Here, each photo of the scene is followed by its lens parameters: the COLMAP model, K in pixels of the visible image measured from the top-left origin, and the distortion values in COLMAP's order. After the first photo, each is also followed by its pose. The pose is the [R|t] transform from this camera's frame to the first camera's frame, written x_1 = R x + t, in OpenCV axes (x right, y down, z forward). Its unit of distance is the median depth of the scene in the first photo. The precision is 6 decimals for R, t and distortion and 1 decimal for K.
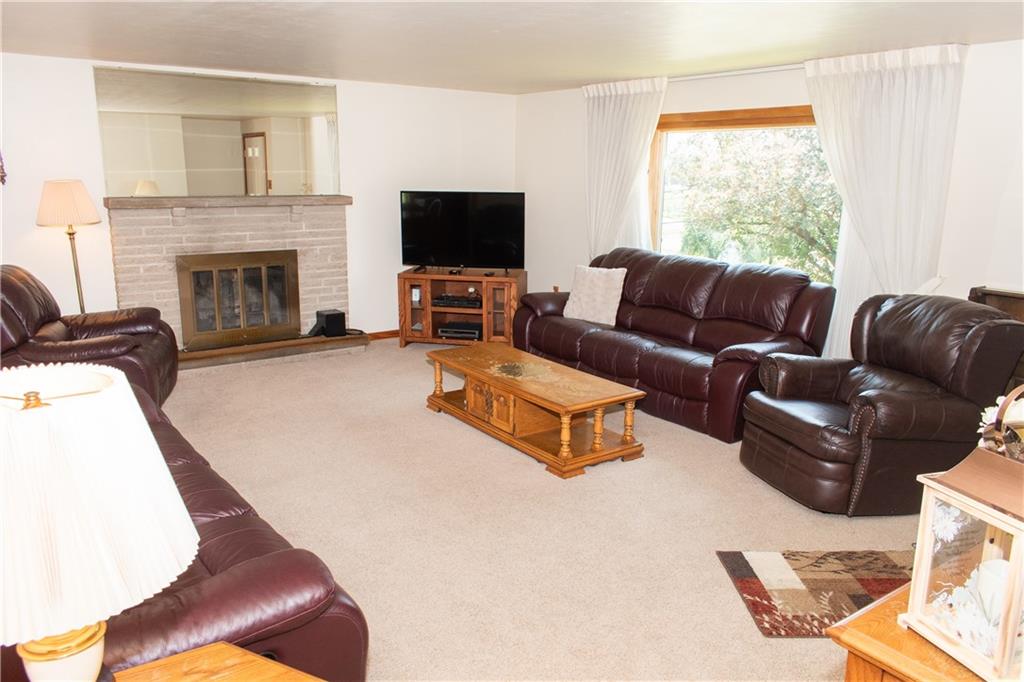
lens RADIAL K [[777.3, 0, 515.1], [0, 777.3, 345.6], [0, 0, 1]] dist [0.000453, 0.007889]
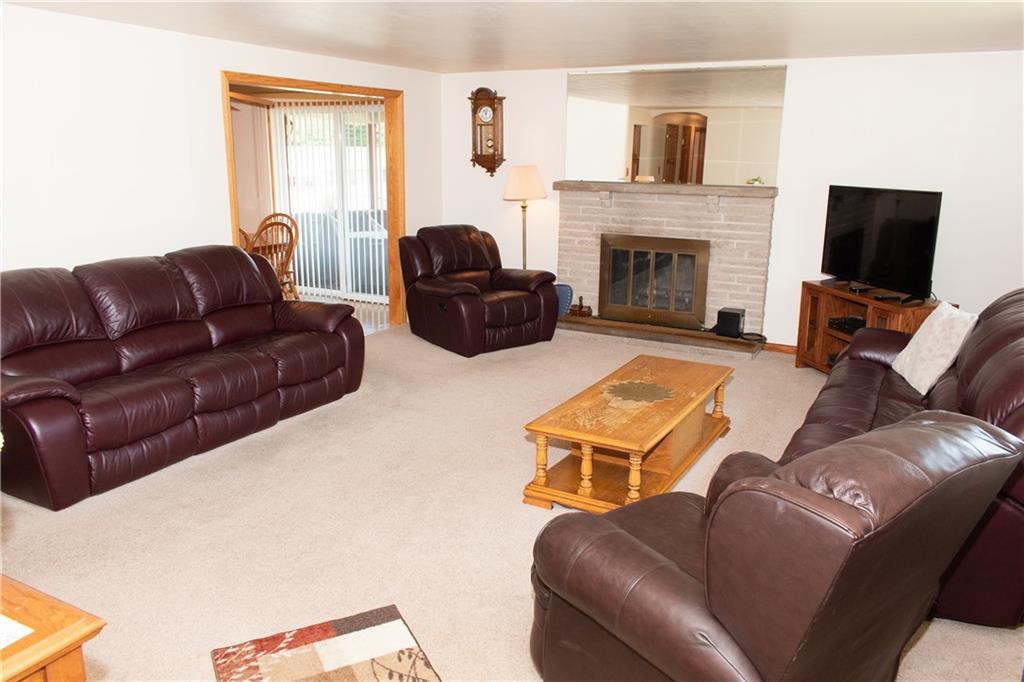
lens RADIAL K [[777.3, 0, 514.1], [0, 777.3, 349.9], [0, 0, 1]] dist [0.000453, 0.007889]
pose [[0.430320, 0.218394, -0.875859, 0.528097], [-0.211325, 0.967701, 0.137468, -0.077190], [0.877591, 0.125936, 0.462573, 0.367897]]
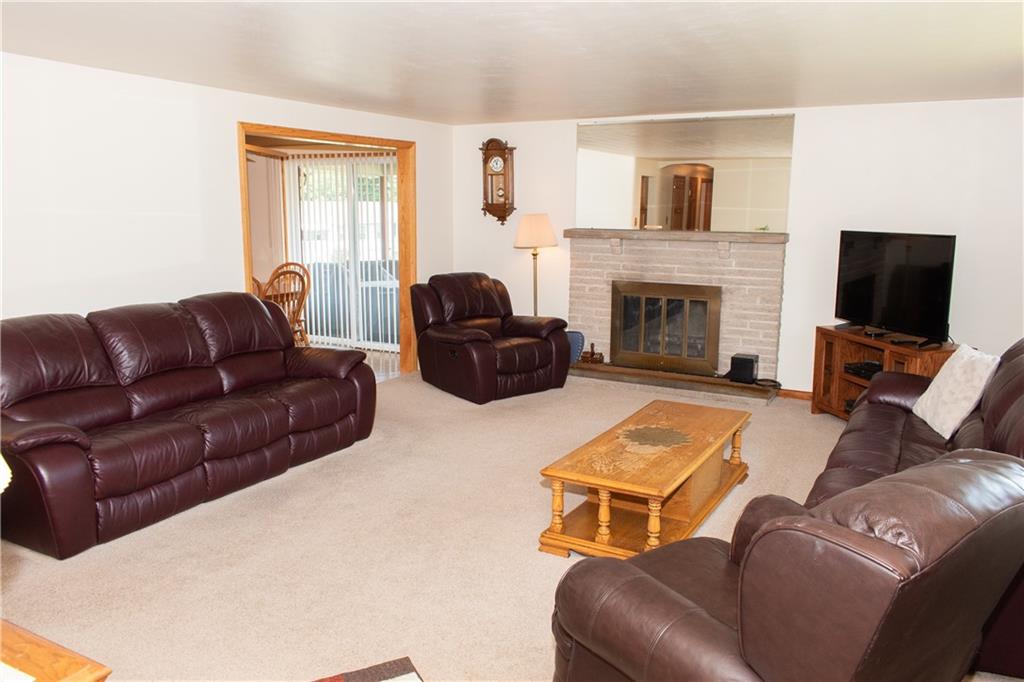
lens RADIAL K [[777.3, 0, 514.4], [0, 777.3, 348.8], [0, 0, 1]] dist [0.000453, 0.007889]
pose [[0.421870, 0.157680, -0.892840, 0.521430], [-0.206357, 0.975614, 0.074793, -0.070505], [0.882861, 0.152691, 0.444120, 0.367732]]
